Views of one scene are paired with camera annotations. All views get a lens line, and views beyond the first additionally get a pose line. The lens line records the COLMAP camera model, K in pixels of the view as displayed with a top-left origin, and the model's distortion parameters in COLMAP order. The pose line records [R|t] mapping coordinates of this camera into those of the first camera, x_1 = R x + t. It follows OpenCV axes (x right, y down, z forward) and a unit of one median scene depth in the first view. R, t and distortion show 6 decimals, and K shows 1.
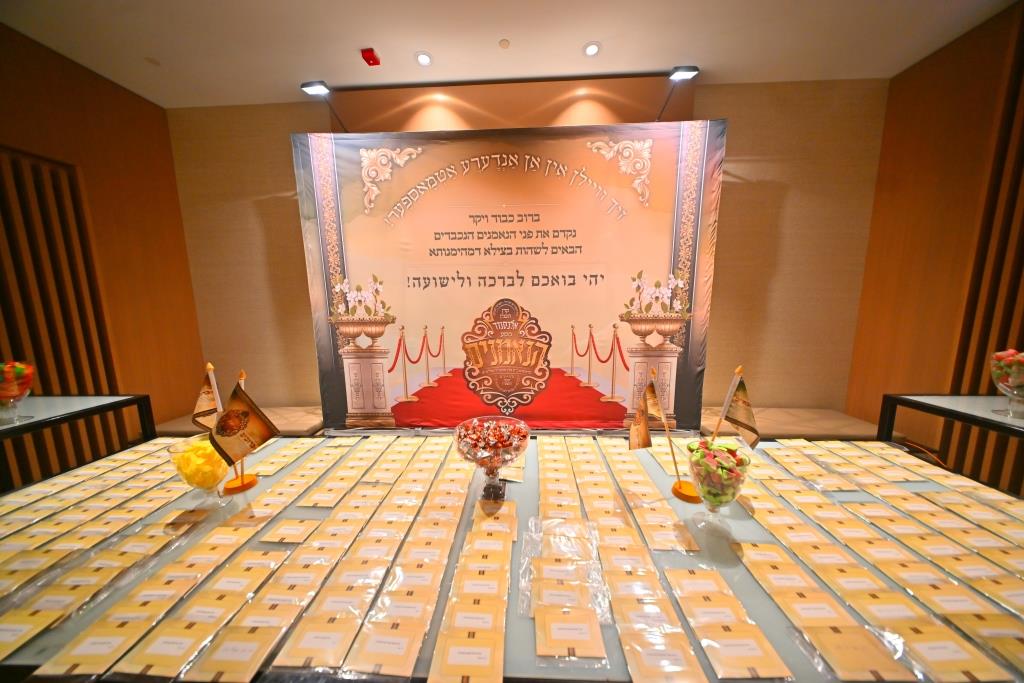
lens RADIAL K [[298.8, 0, 515.2], [0, 298.8, 341.3], [0, 0, 1]] dist [0.003578, -0.000182]
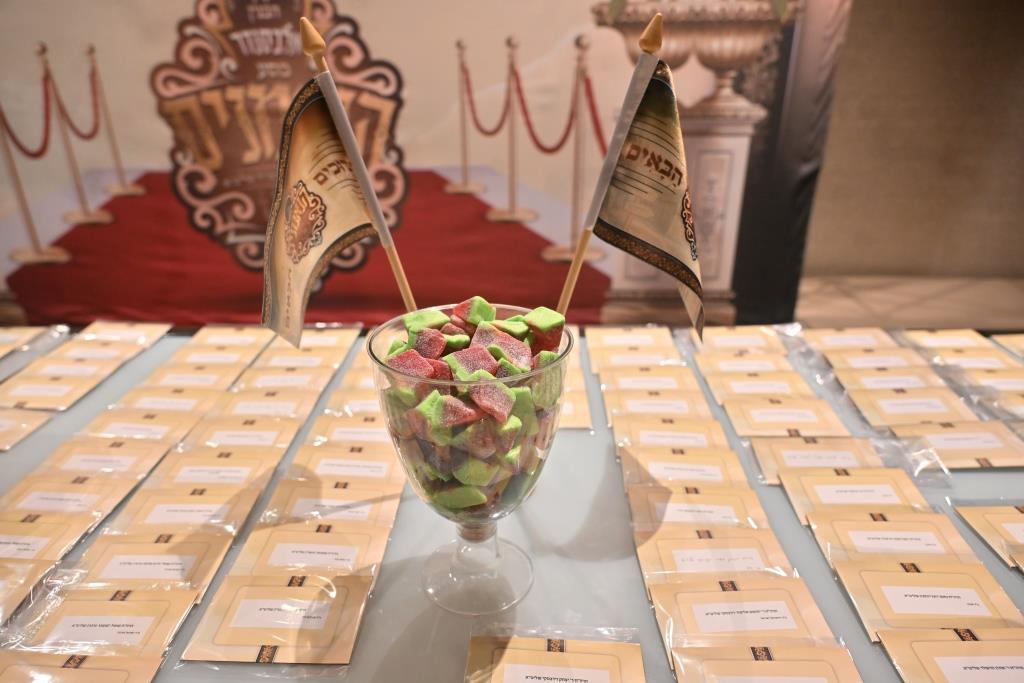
lens RADIAL K [[666.4, 0, 508.6], [0, 666.4, 349.7], [0, 0, 1]] dist [-0.006556, 0.000678]
pose [[0.999954, -0.003749, 0.008817, 0.241978], [0.001159, 0.960825, 0.277154, 0.078109], [-0.009511, -0.277131, 0.960785, 0.156255]]
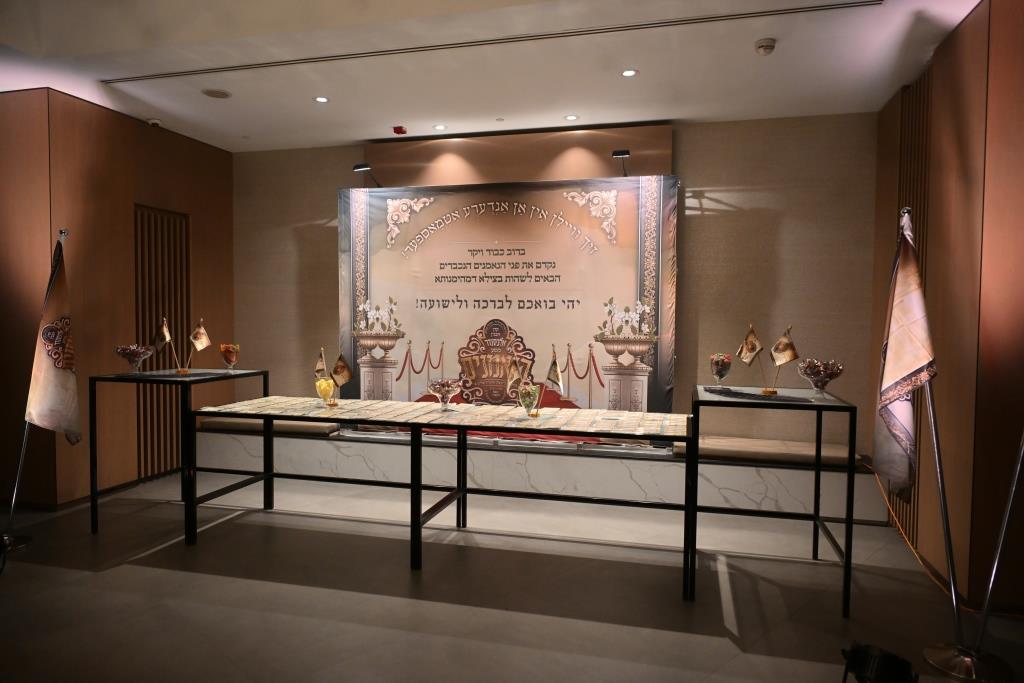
lens RADIAL K [[666.4, 0, 509.0], [0, 666.4, 343.4], [0, 0, 1]] dist [-0.006556, 0.000678]
pose [[0.975390, 0.029153, -0.218550, 0.577860], [-0.050170, 0.994564, -0.091243, 0.180985], [0.214702, 0.099962, 0.971551, -1.466131]]
